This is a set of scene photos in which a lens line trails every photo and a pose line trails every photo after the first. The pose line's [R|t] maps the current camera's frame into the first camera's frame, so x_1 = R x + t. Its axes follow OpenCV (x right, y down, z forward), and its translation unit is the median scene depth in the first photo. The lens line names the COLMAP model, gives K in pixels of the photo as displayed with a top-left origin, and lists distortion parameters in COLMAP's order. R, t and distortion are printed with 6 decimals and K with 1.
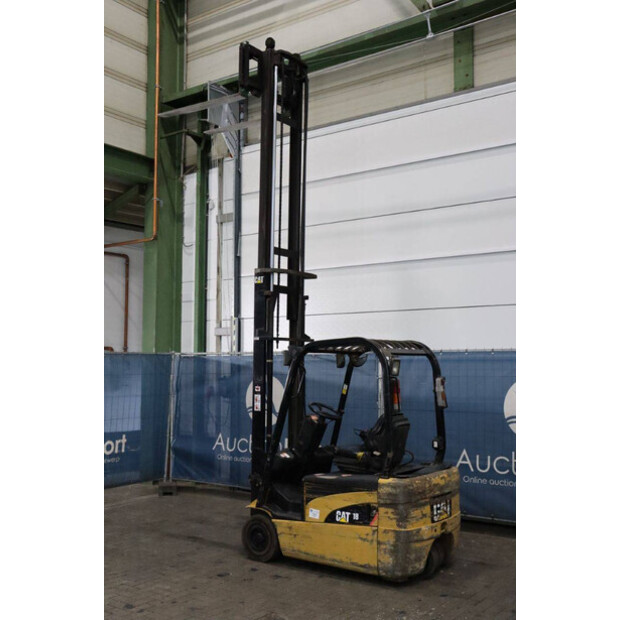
lens RADIAL K [[731.2, 0, 300.8], [0, 731.2, 311.8], [0, 0, 1]] dist [0.005330, 0.000000]
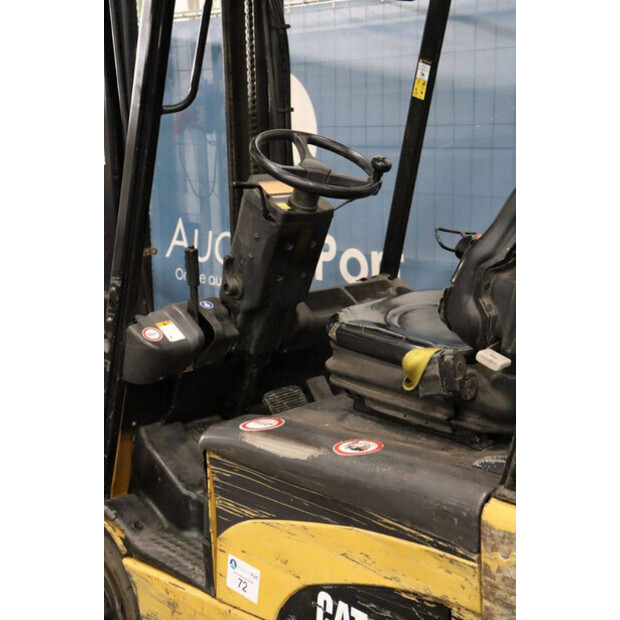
lens RADIAL K [[1010.3, 0, 308.9], [0, 1010.3, 313.6], [0, 0, 1]] dist [0.160531, 0.000000]
pose [[0.984959, 0.004089, -0.172741, 0.101703], [0.044486, 0.960018, 0.276382, 0.097058], [0.166965, -0.279910, 0.945396, 0.715710]]
